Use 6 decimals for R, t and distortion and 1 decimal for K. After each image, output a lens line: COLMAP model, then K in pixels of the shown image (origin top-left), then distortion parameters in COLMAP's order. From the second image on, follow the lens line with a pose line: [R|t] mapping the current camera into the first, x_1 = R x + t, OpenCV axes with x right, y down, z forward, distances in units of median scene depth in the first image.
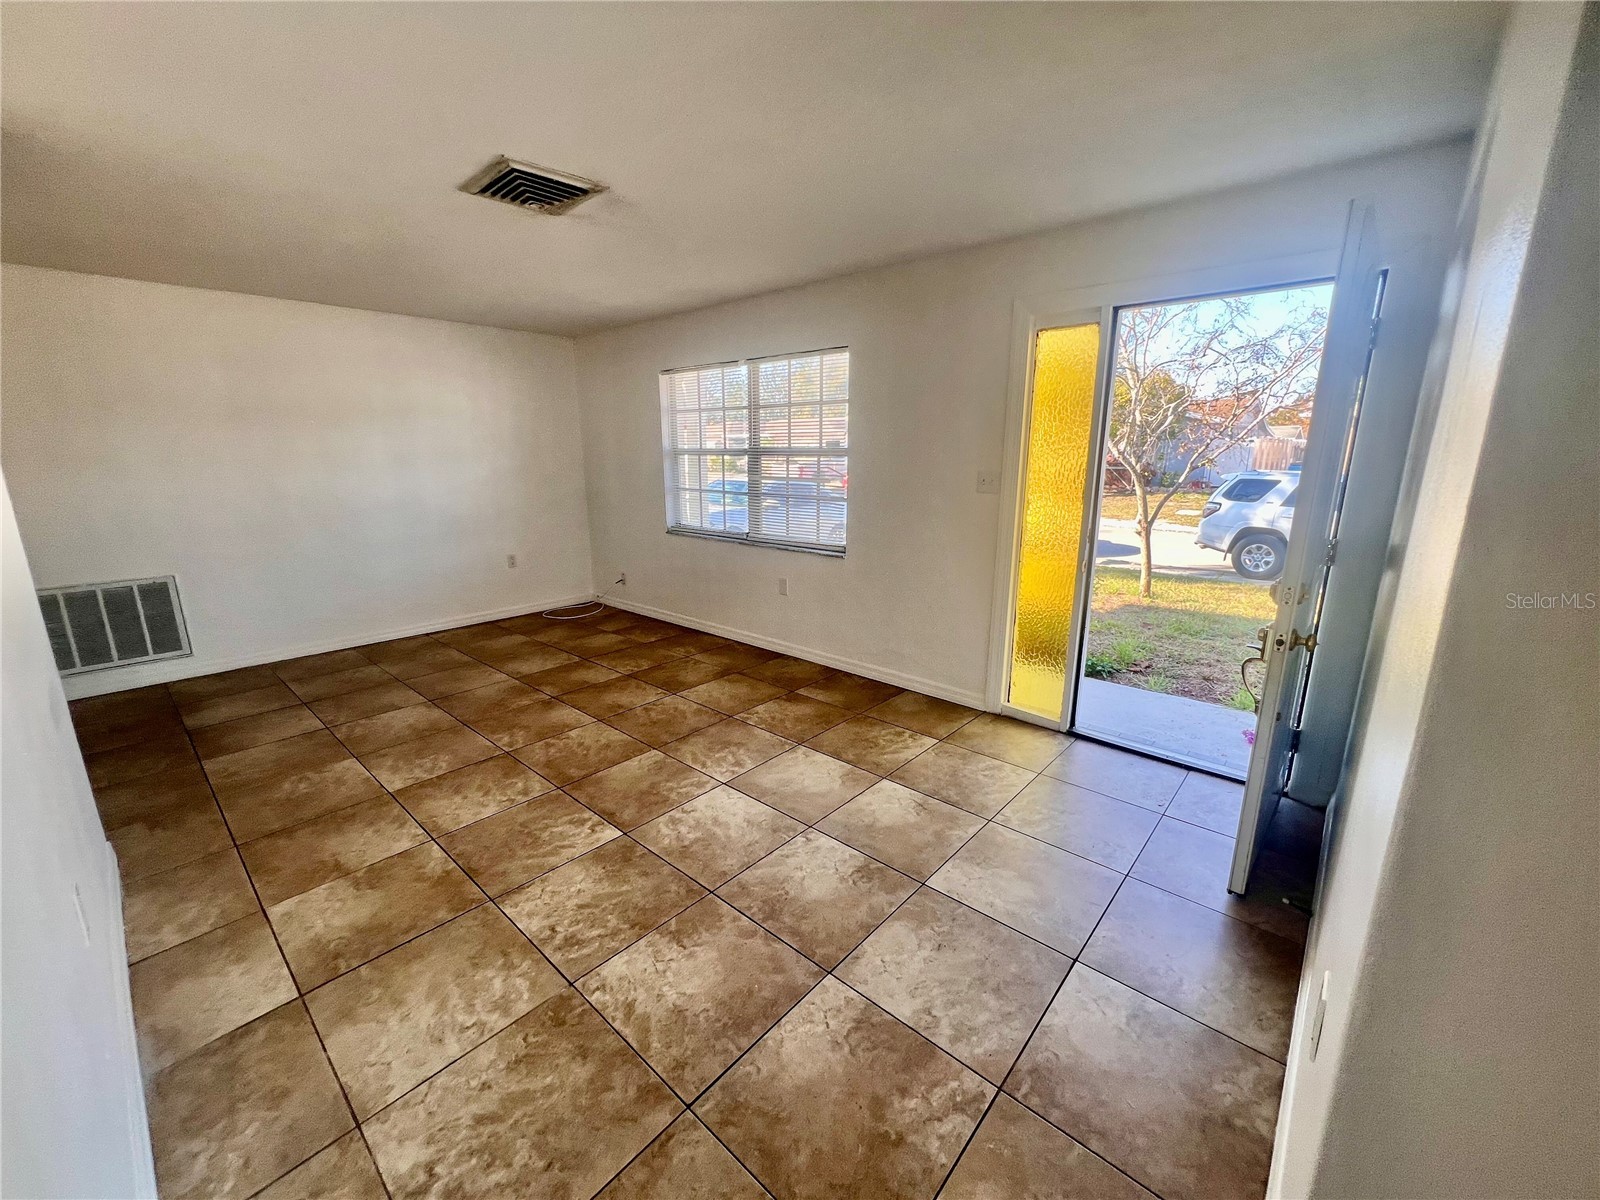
lens RADIAL K [[638.3, 0, 797.8], [0, 638.3, 600.7], [0, 0, 1]] dist [-0.000758, 0.000224]
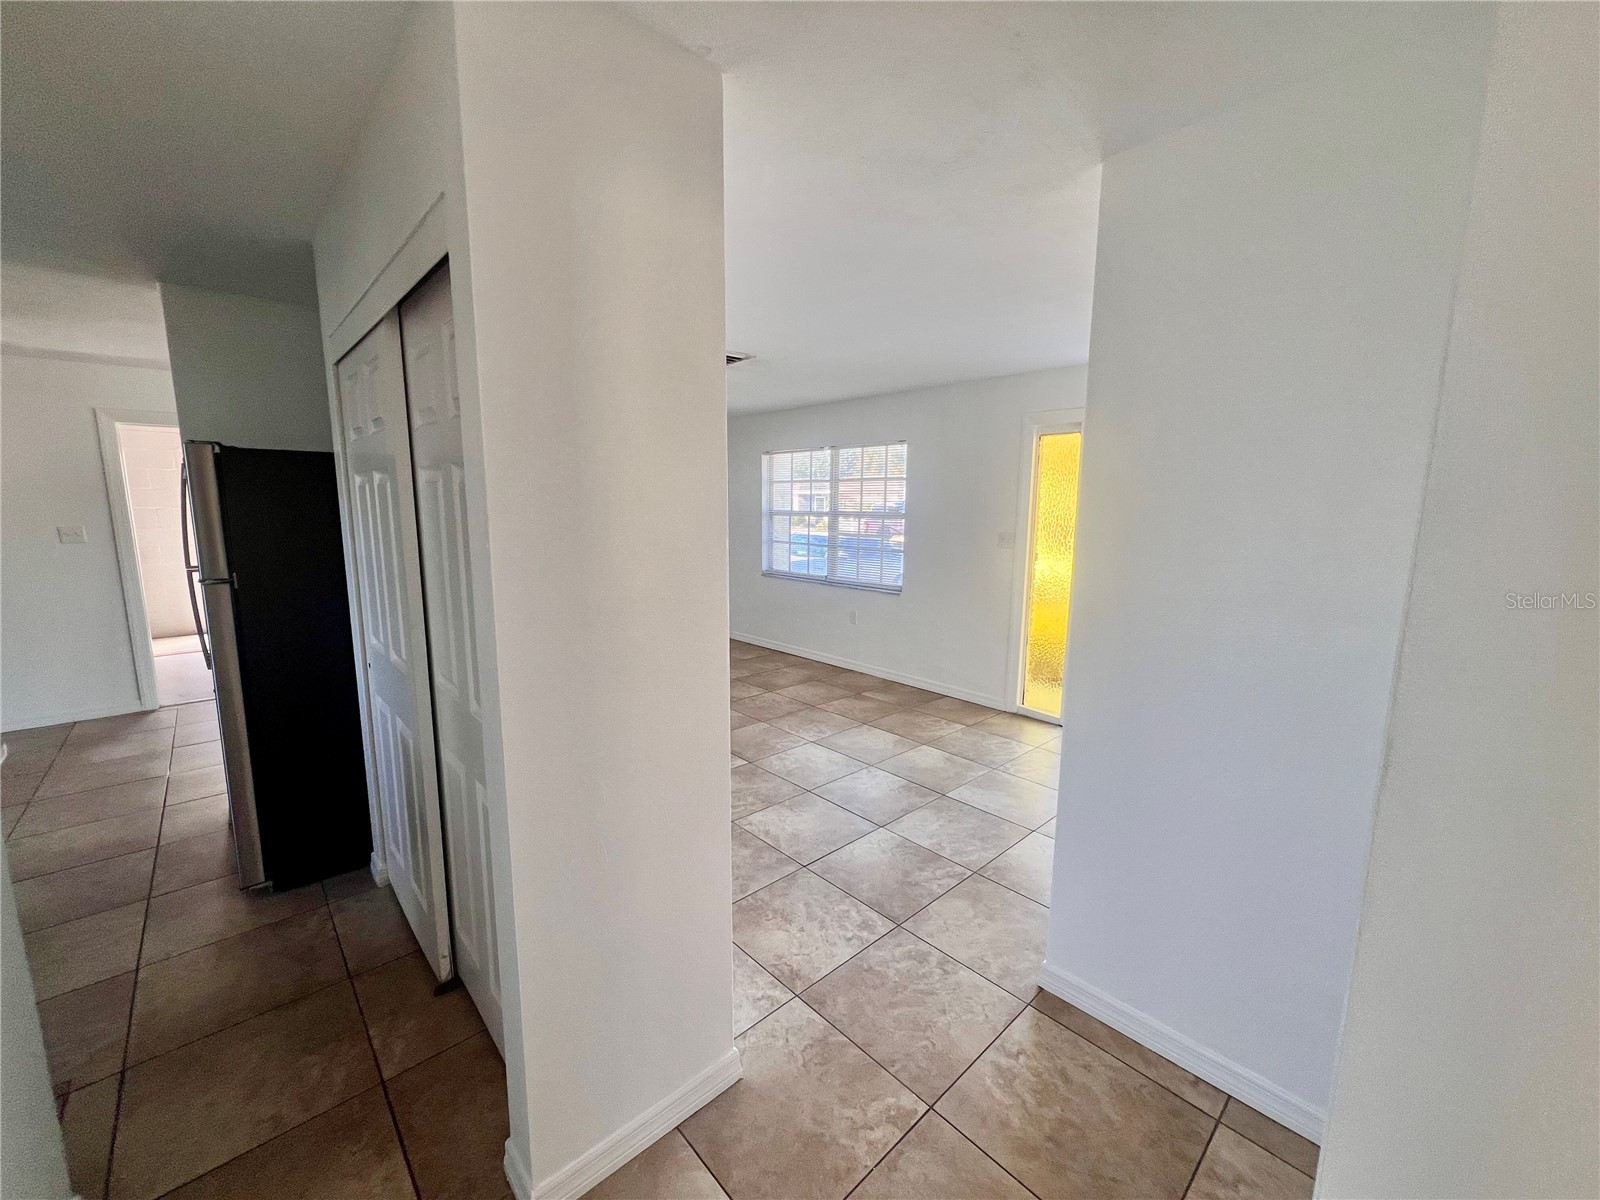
lens RADIAL K [[638.3, 0, 797.8], [0, 638.3, 600.7], [0, 0, 1]] dist [-0.000758, 0.000224]
pose [[0.994826, 0.025209, -0.098414, -0.010632], [-0.033168, 0.996236, -0.080091, 0.068744], [0.096025, 0.082941, 0.991917, -0.393039]]
